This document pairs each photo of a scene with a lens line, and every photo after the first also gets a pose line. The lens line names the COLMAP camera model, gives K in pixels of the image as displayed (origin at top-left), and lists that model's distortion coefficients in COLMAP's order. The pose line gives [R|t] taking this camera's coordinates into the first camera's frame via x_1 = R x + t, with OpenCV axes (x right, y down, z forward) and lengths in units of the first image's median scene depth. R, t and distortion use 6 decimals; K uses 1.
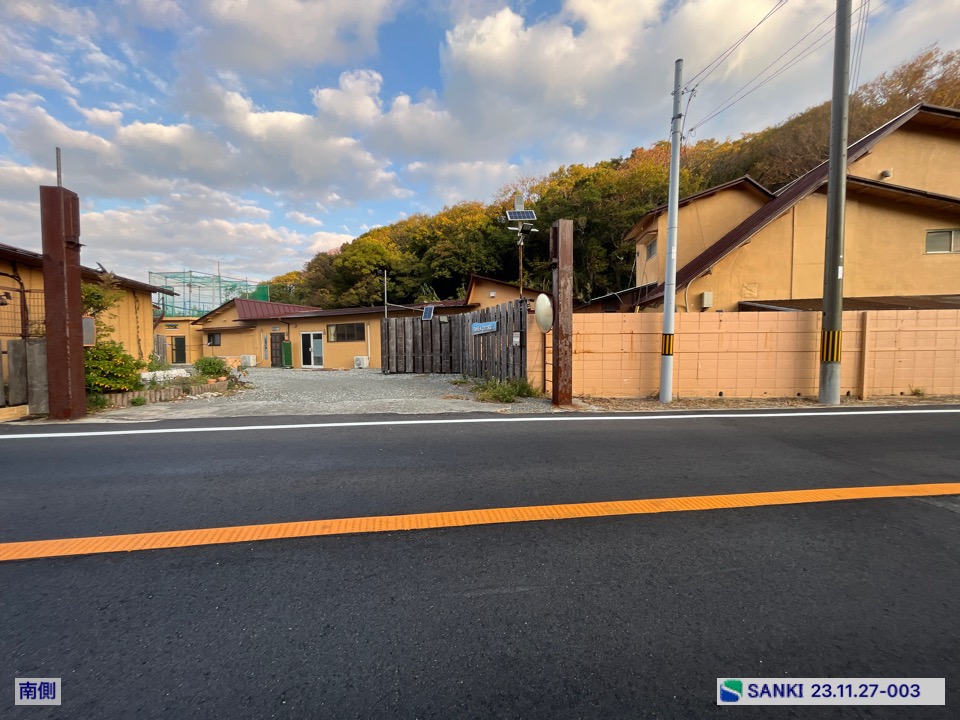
lens RADIAL K [[385.4, 0, 474.4], [0, 385.4, 347.3], [0, 0, 1]] dist [-0.005203, 0.000086]
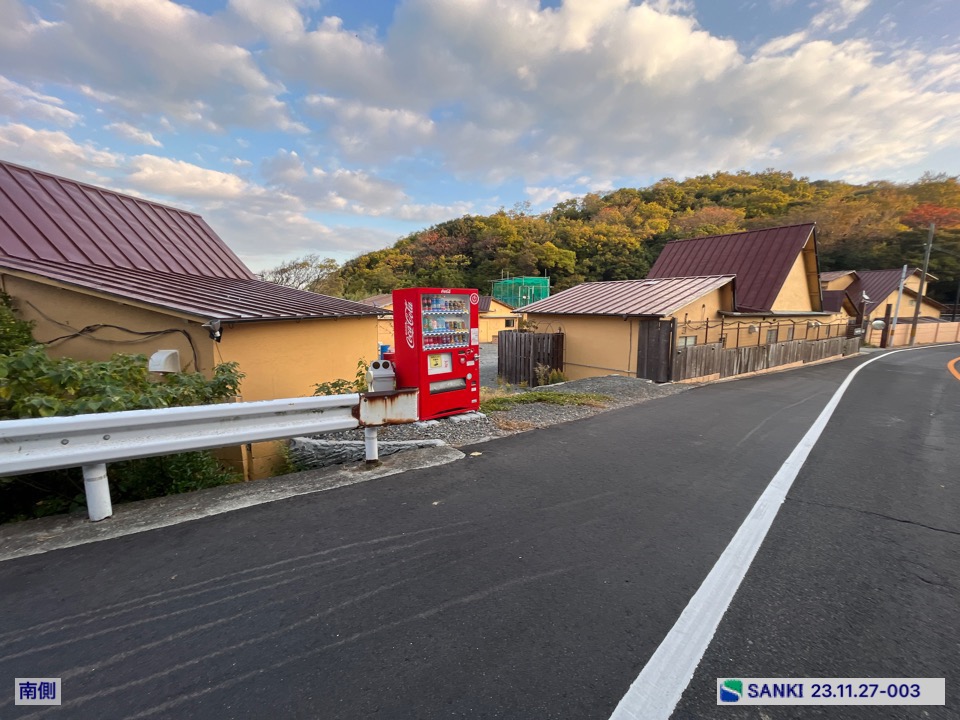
lens RADIAL K [[385.4, 0, 476.1], [0, 385.4, 347.7], [0, 0, 1]] dist [-0.005203, 0.000086]
pose [[0.921742, -0.032227, 0.386463, -0.246195], [-0.009984, 0.994239, 0.106722, -0.007364], [-0.387676, -0.102229, 0.916109, -0.001163]]
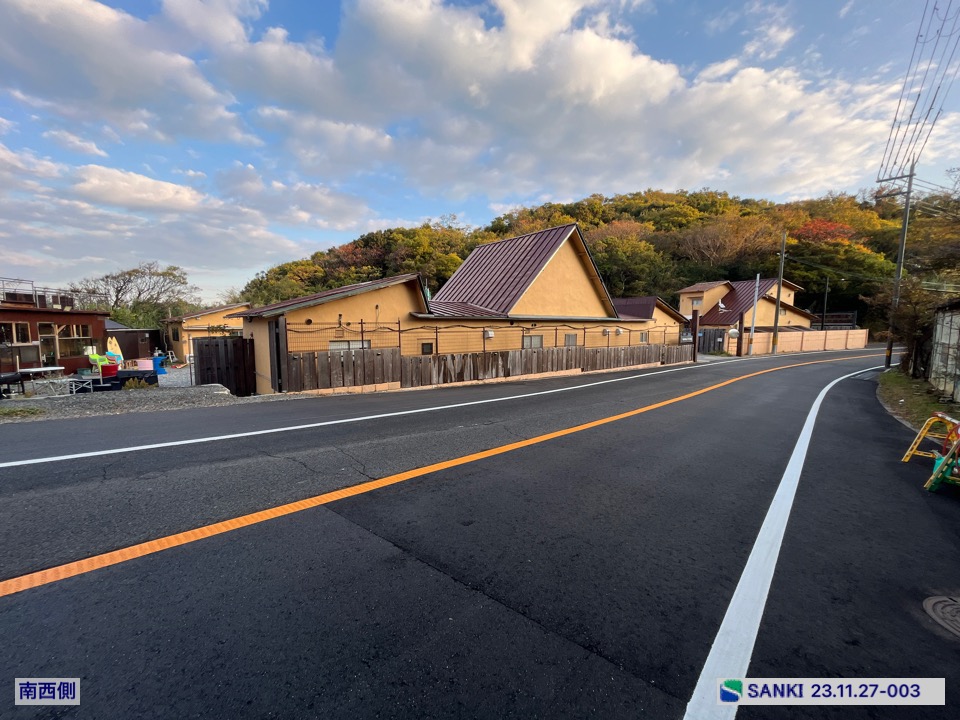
lens RADIAL K [[385.4, 0, 476.9], [0, 385.4, 354.4], [0, 0, 1]] dist [-0.005203, 0.000086]
pose [[0.897827, -0.031246, 0.439238, -0.183094], [-0.005867, 0.996542, 0.082882, -0.005005], [-0.440309, -0.076990, 0.894539, -0.018644]]
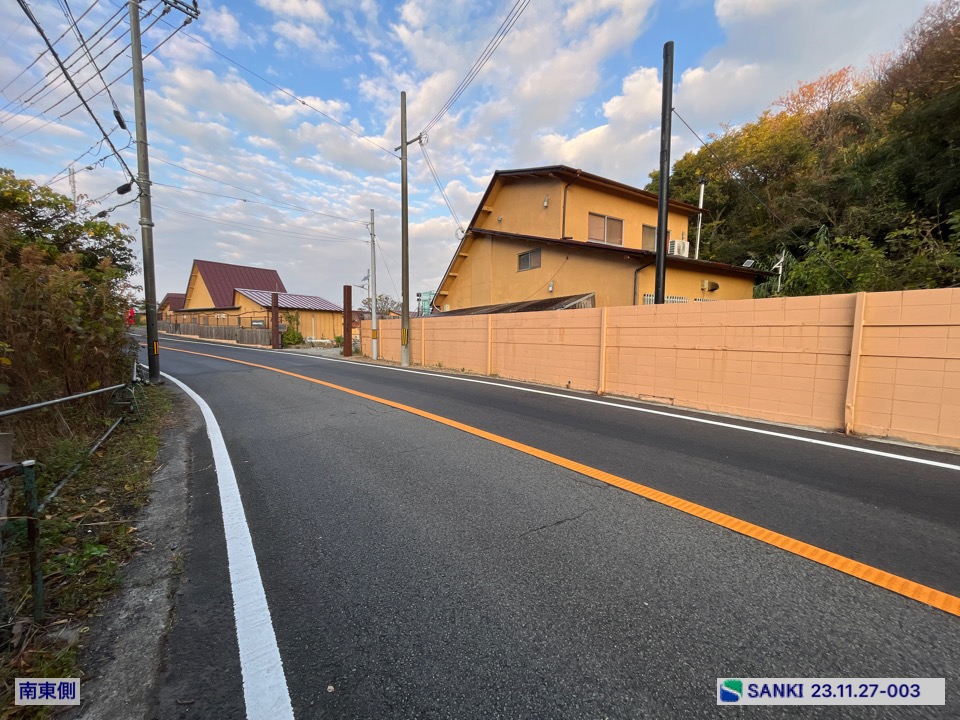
lens RADIAL K [[385.4, 0, 472.2], [0, 385.4, 345.2], [0, 0, 1]] dist [-0.005203, 0.000086]
pose [[0.630169, 0.046708, -0.775052, 0.216178], [-0.029780, 0.998909, 0.035986, -0.004226], [0.775887, 0.000404, 0.630872, -0.000506]]
